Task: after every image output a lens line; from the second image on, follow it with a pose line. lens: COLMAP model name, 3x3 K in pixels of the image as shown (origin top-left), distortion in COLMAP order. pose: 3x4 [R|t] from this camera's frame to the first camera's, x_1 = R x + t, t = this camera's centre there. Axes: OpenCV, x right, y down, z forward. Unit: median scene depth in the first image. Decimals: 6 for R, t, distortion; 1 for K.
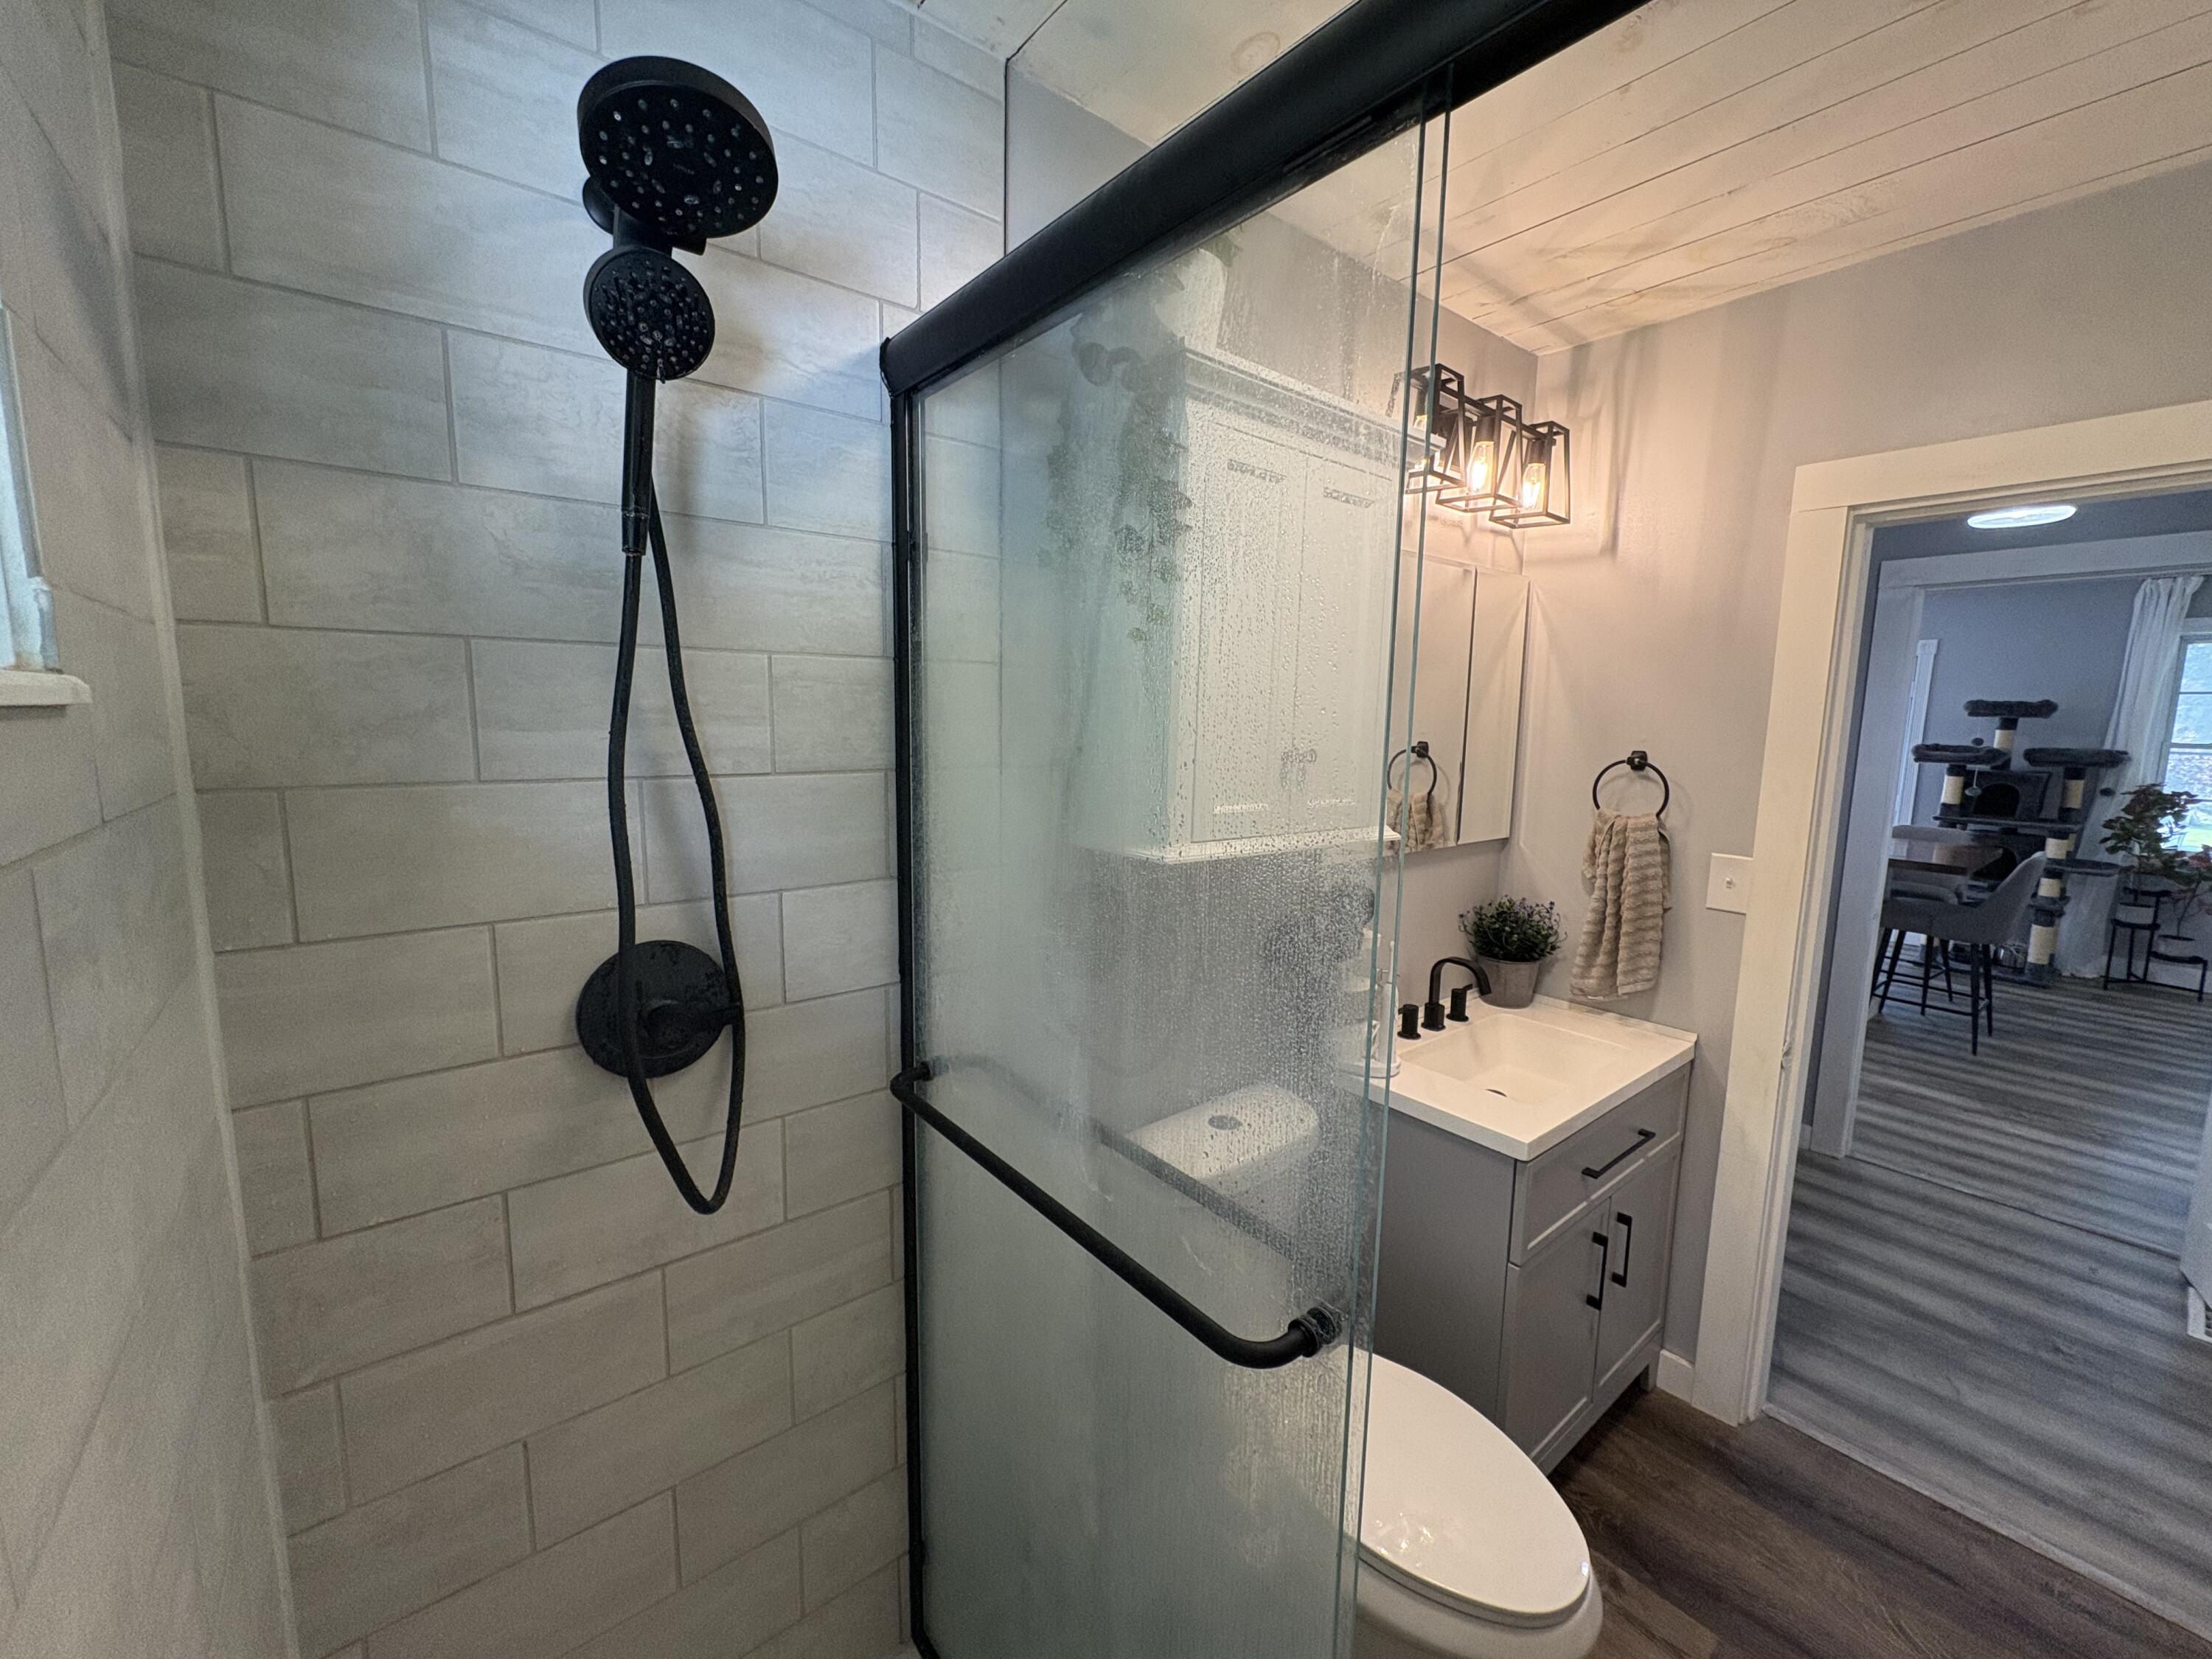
lens RADIAL K [[885.2, 0, 1106.0], [0, 885.2, 829.5], [0, 0, 1]] dist [-0.000149, 0.000070]
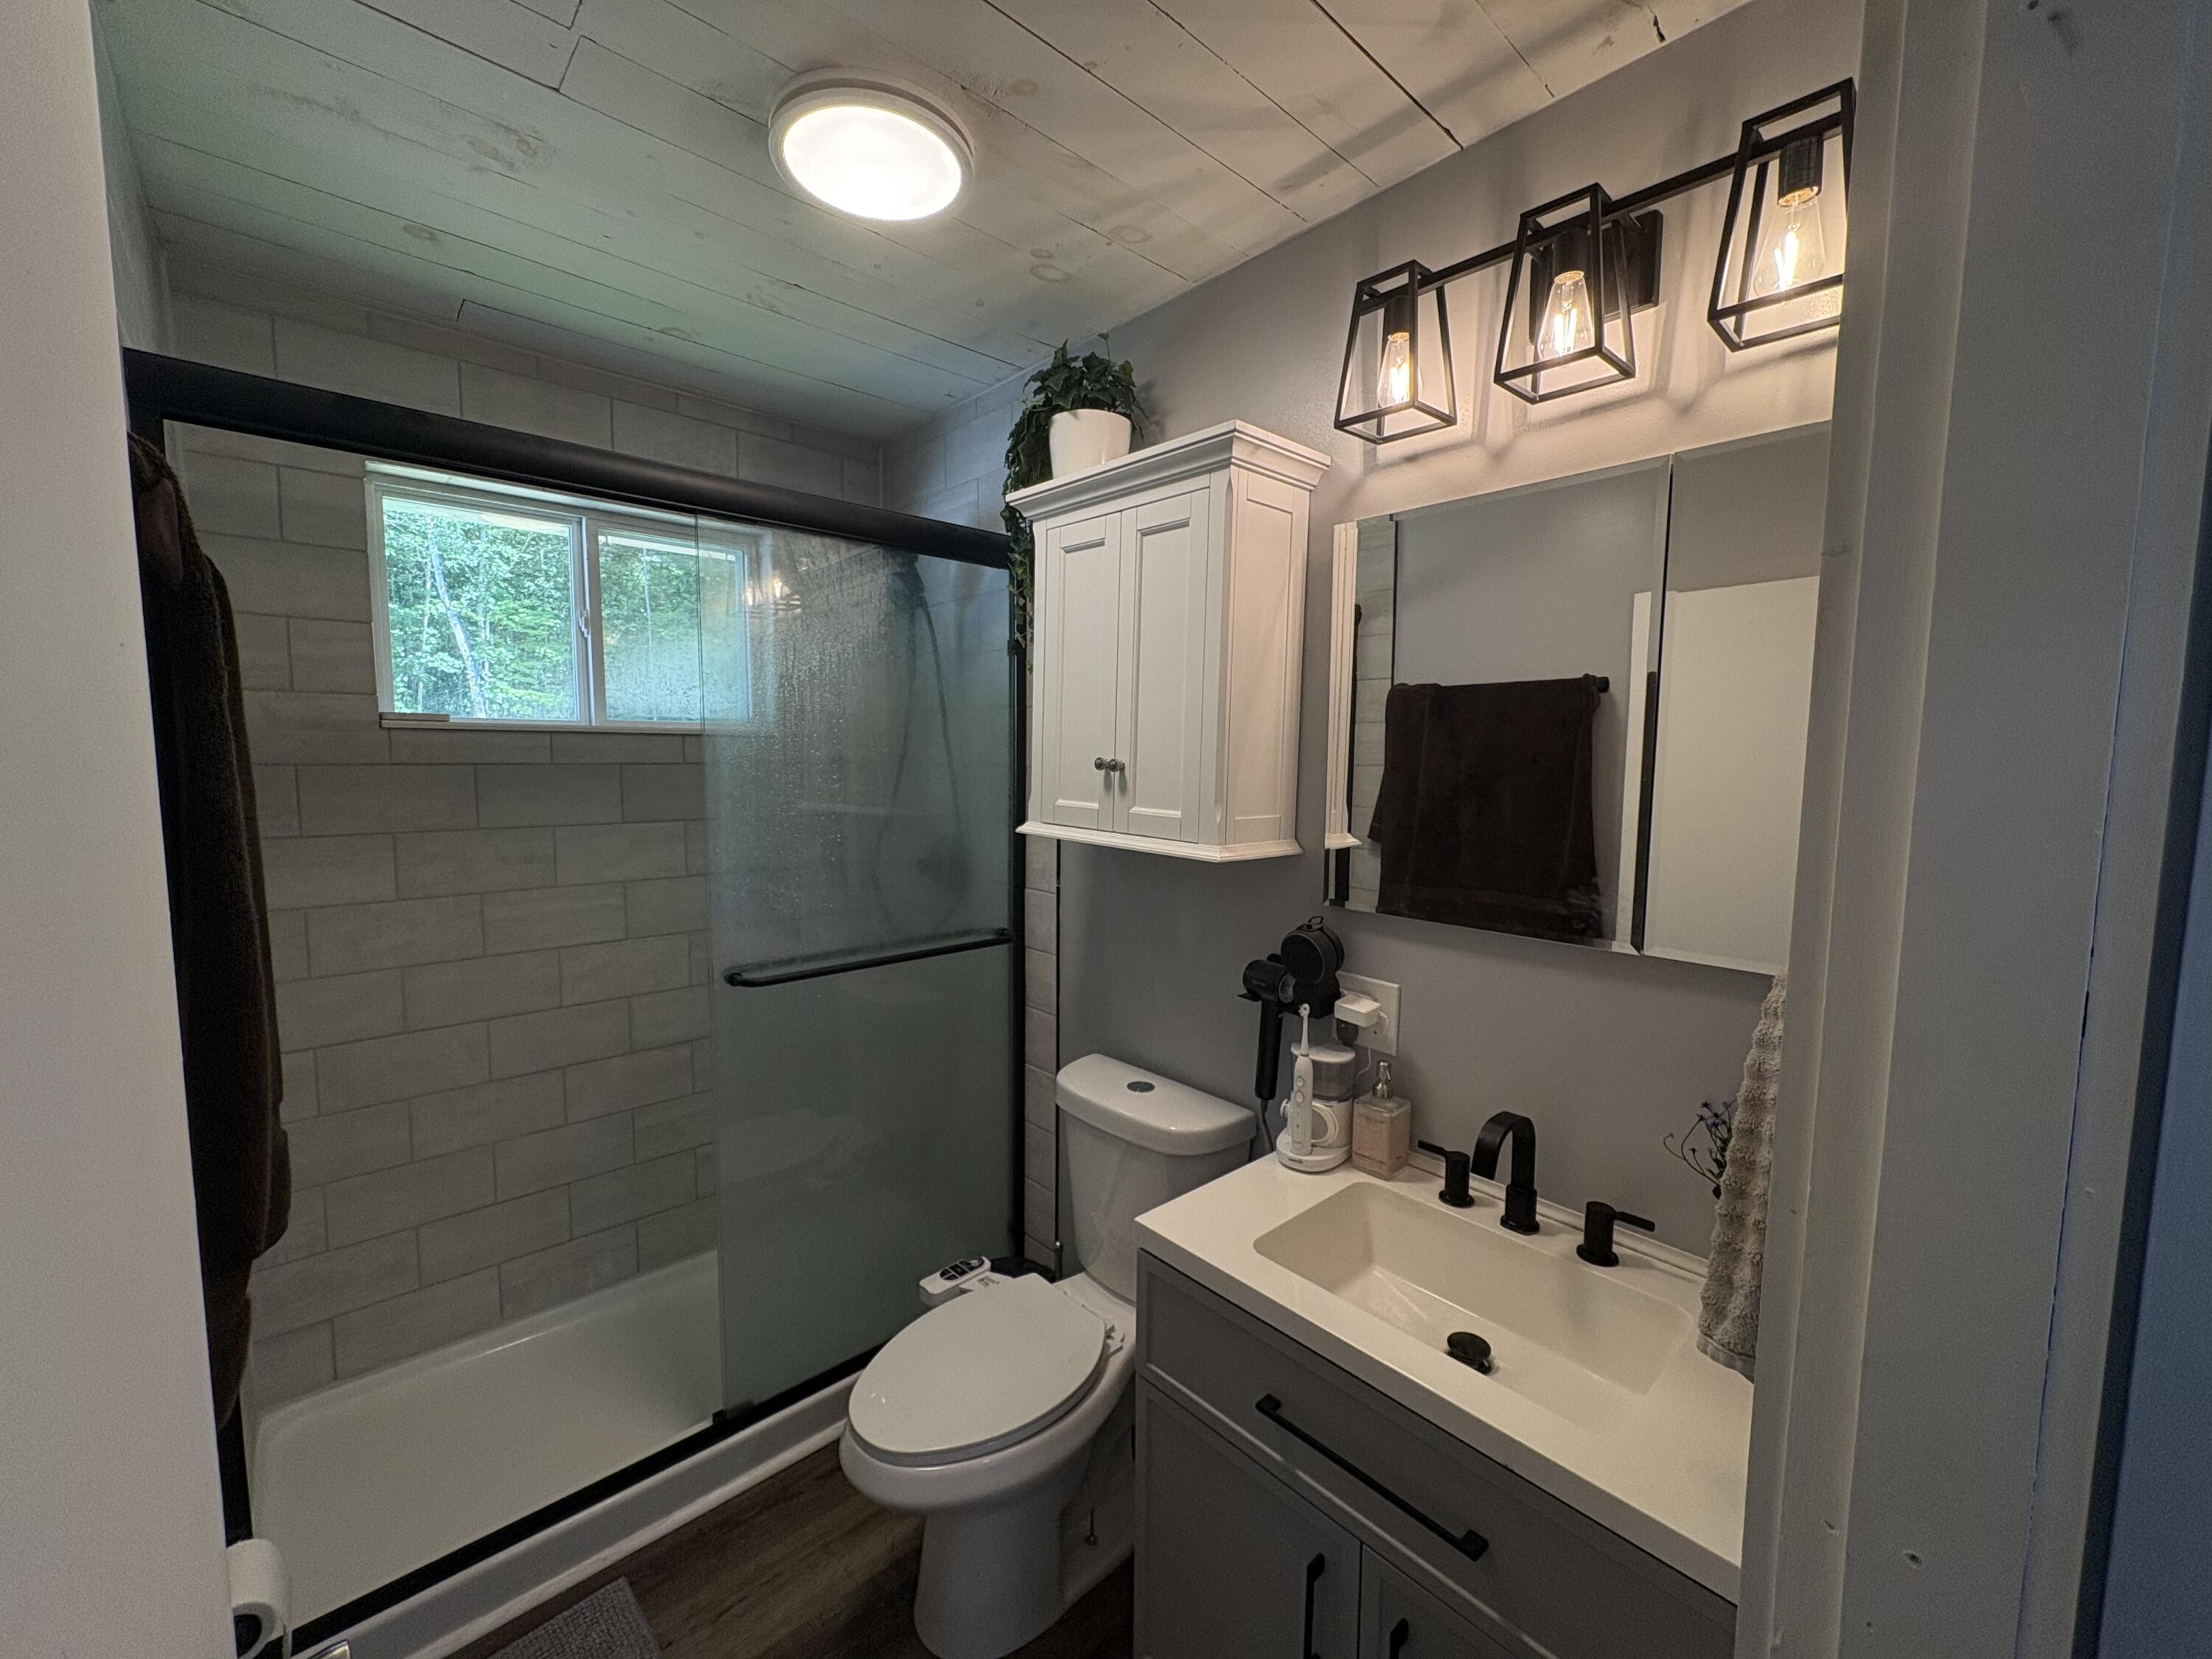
lens RADIAL K [[885.2, 0, 1106.0], [0, 885.2, 829.5], [0, 0, 1]] dist [-0.000149, 0.000070]
pose [[0.067705, 0.078667, -0.994599, 1.162554], [-0.137516, 0.988108, 0.068792, -0.065887], [0.988183, 0.132116, 0.077717, 0.770818]]
